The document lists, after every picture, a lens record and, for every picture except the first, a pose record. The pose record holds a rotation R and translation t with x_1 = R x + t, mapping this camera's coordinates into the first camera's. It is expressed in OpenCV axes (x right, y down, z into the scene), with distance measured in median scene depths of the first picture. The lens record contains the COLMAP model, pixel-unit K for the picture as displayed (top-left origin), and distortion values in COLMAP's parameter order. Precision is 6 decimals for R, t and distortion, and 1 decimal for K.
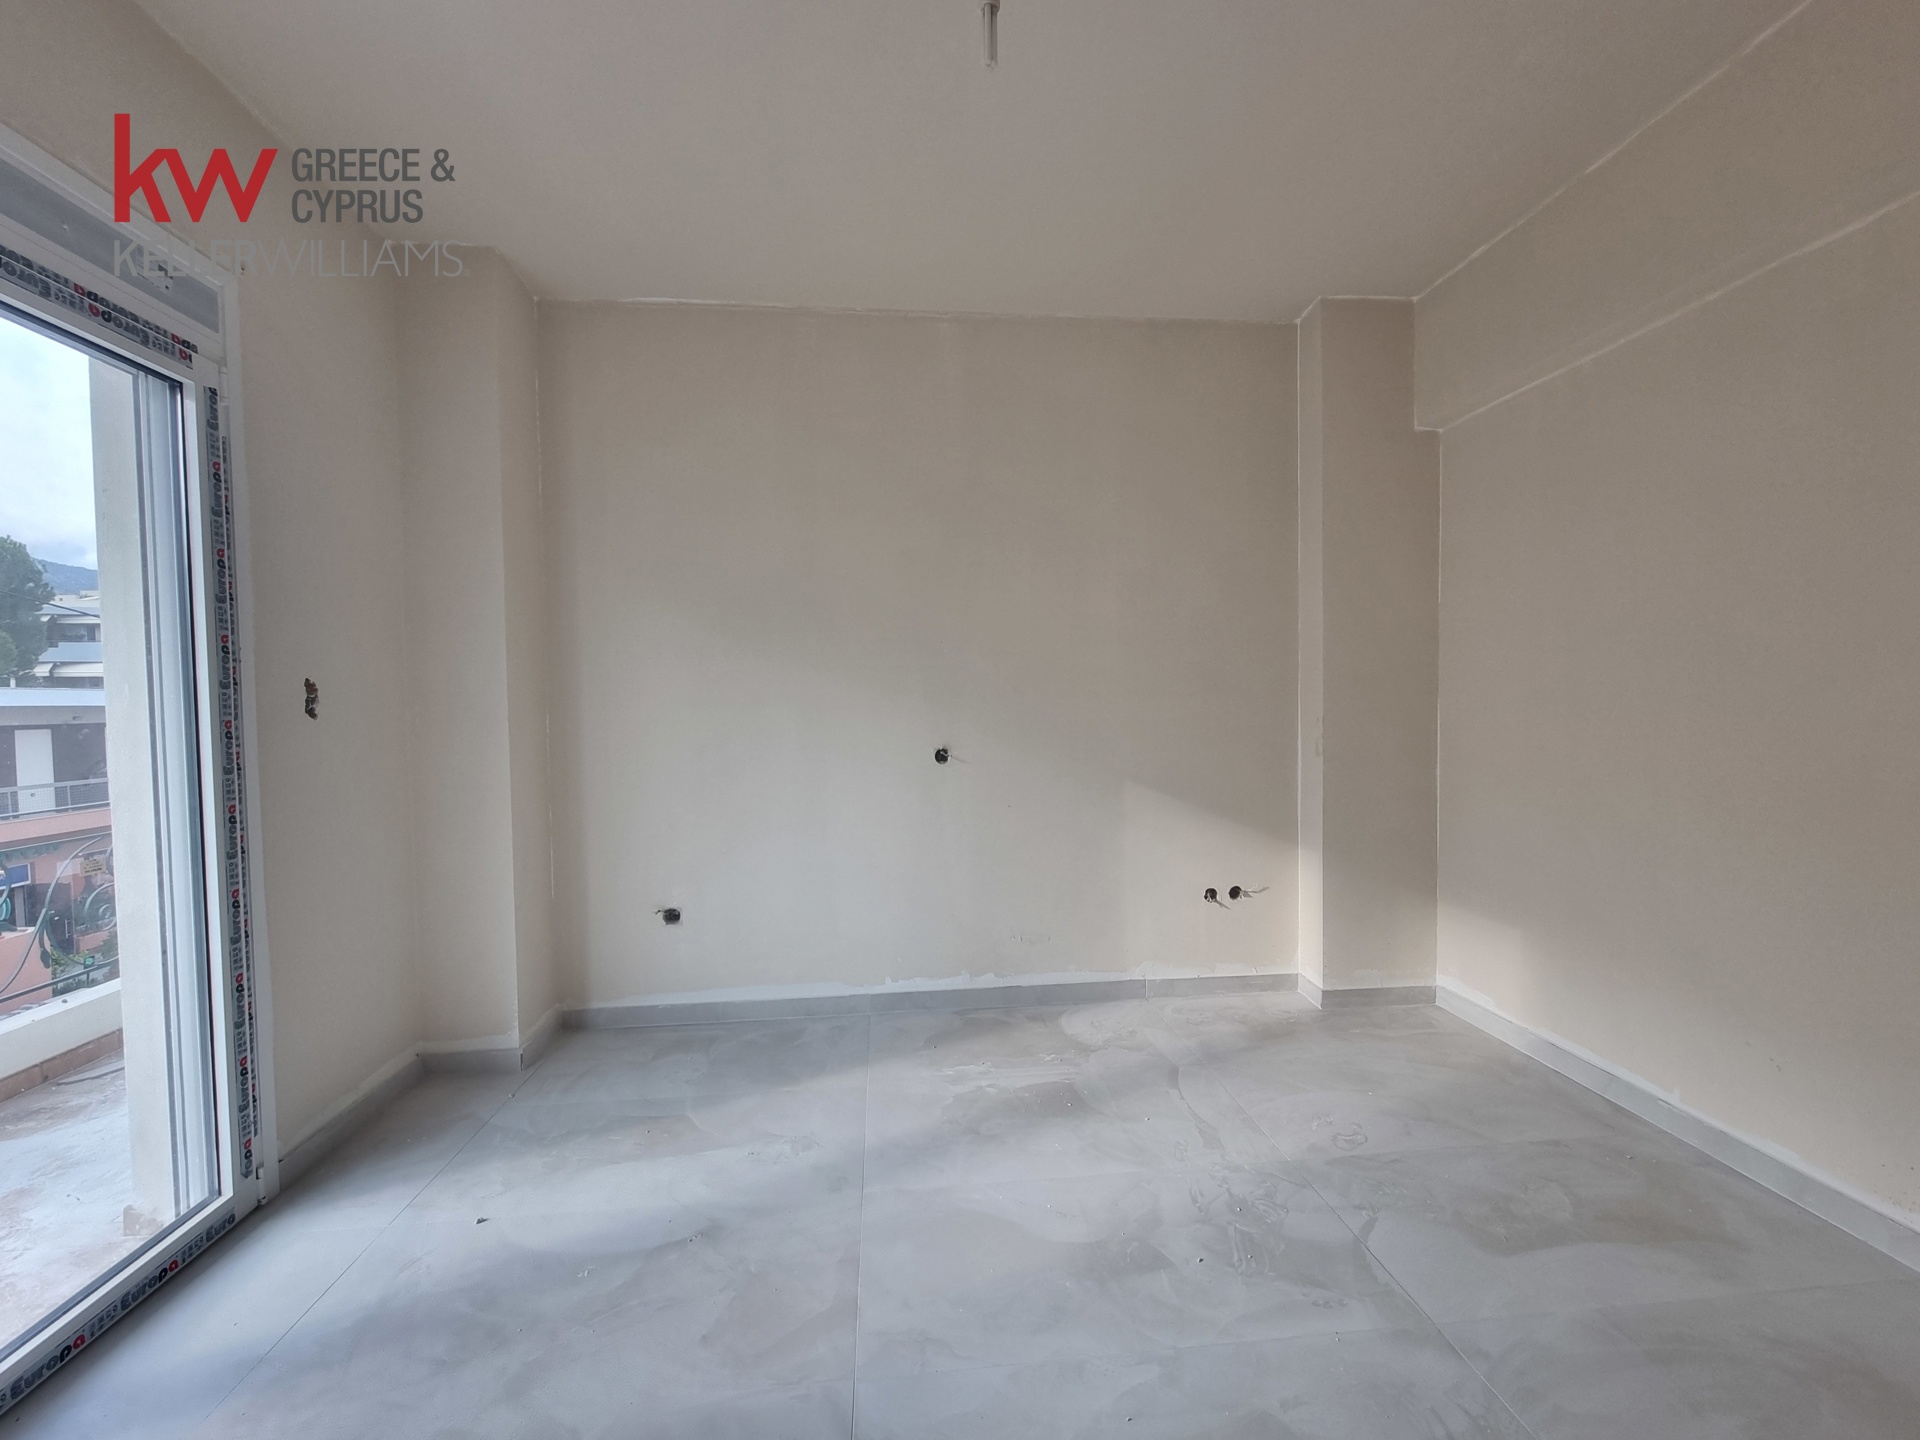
lens RADIAL K [[784.5, 0, 960.0], [0, 784.5, 720.0], [0, 0, 1]] dist [0.000530, 0.000126]
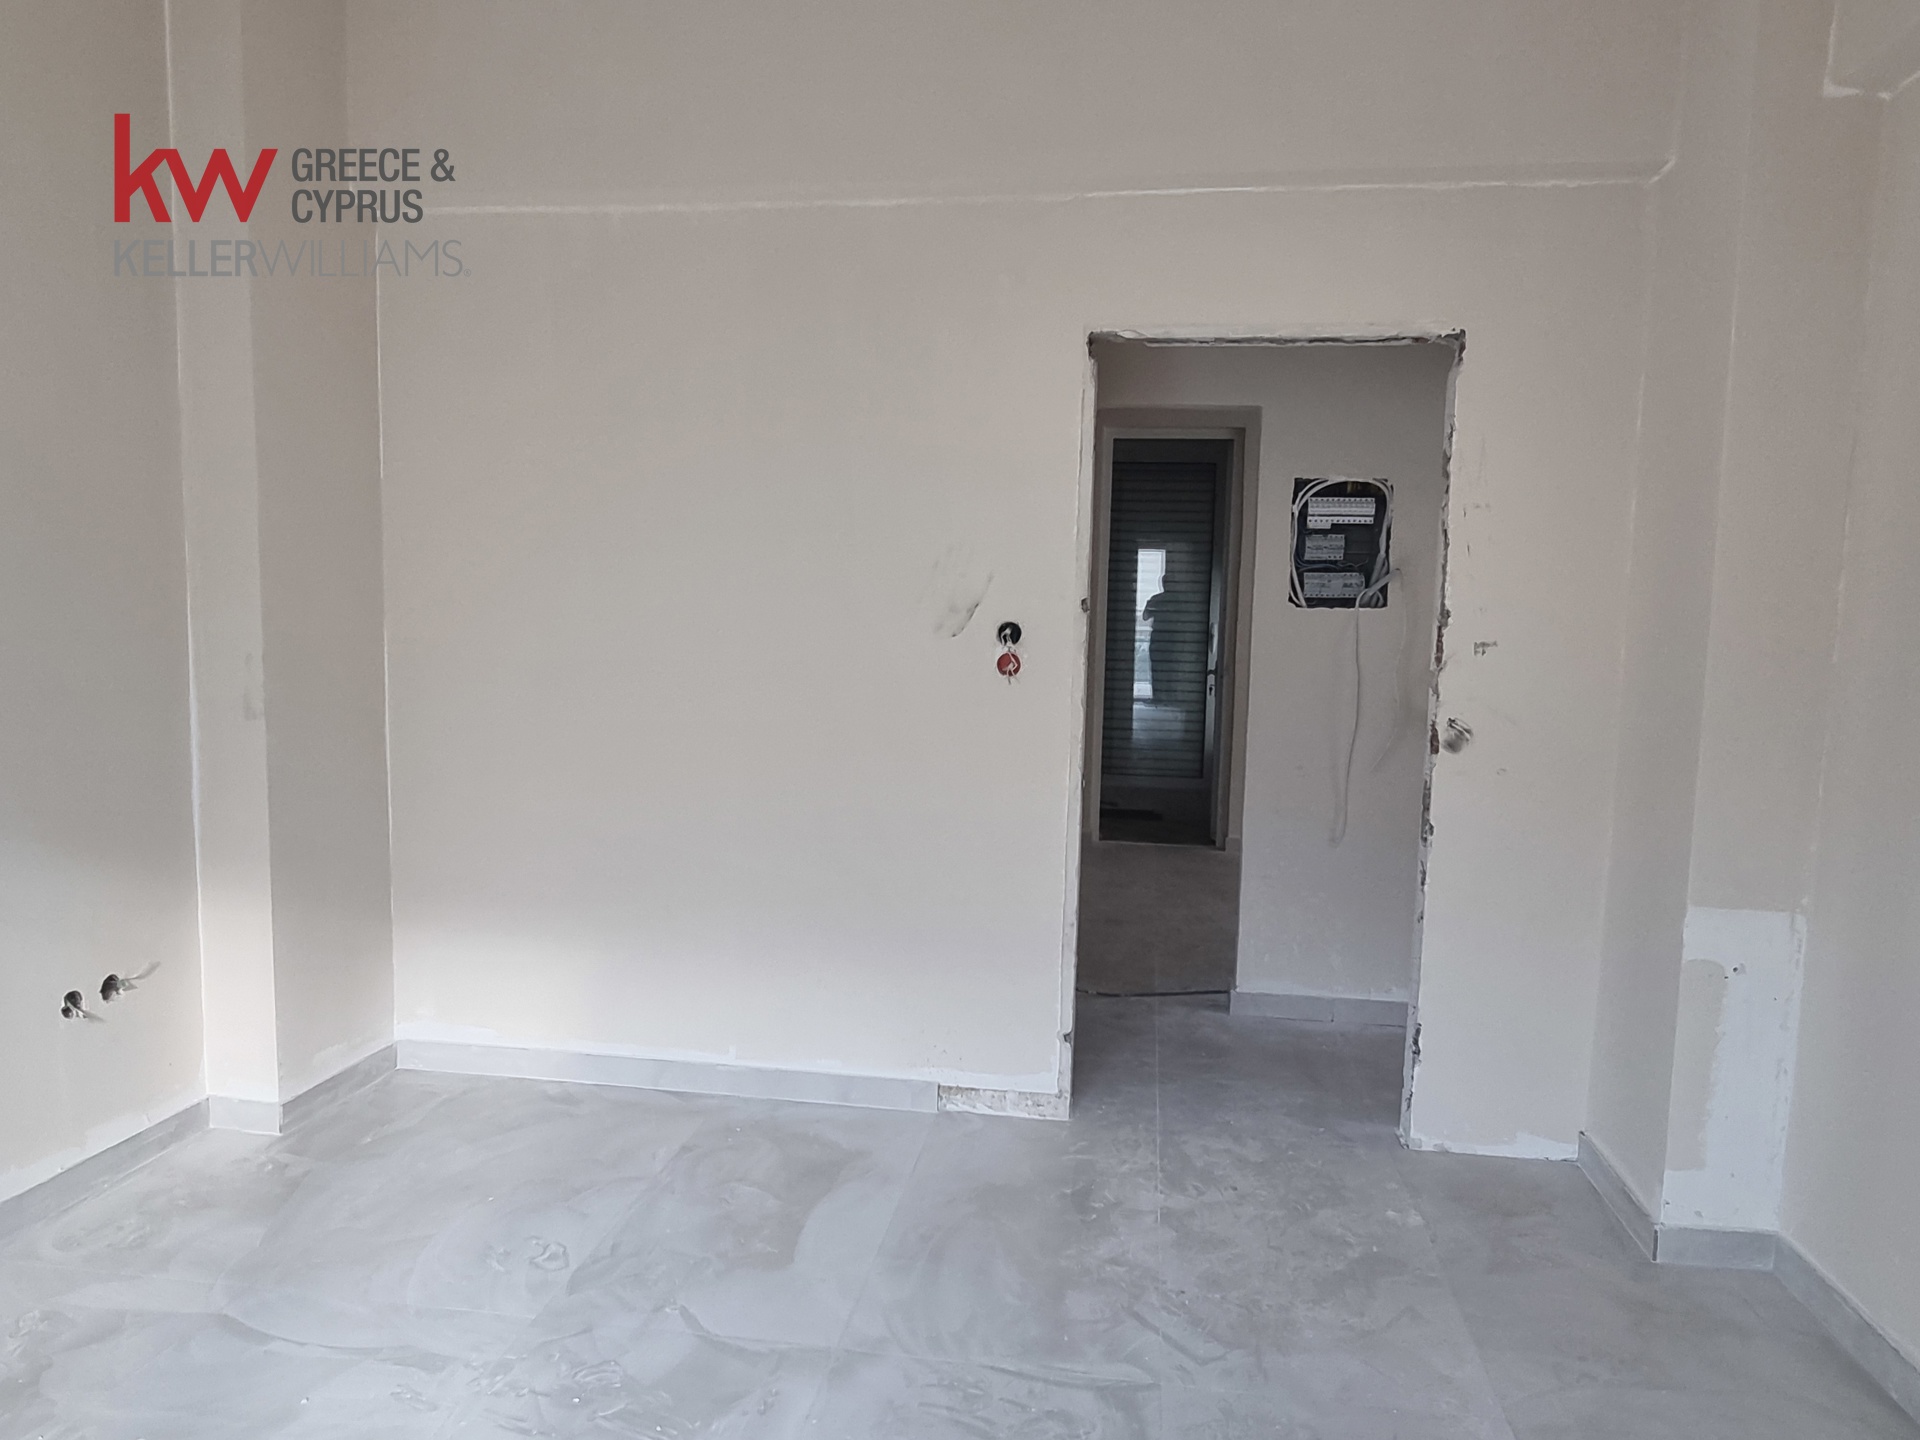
lens RADIAL K [[1315.5, 0, 960.0], [0, 1315.5, 720.0], [0, 0, 1]] dist [0.000411, -0.001311]
pose [[0.249353, -0.065227, 0.966213, -0.456791], [-0.003377, 0.997664, 0.068221, -0.027152], [-0.968407, -0.020274, 0.248551, 0.306193]]
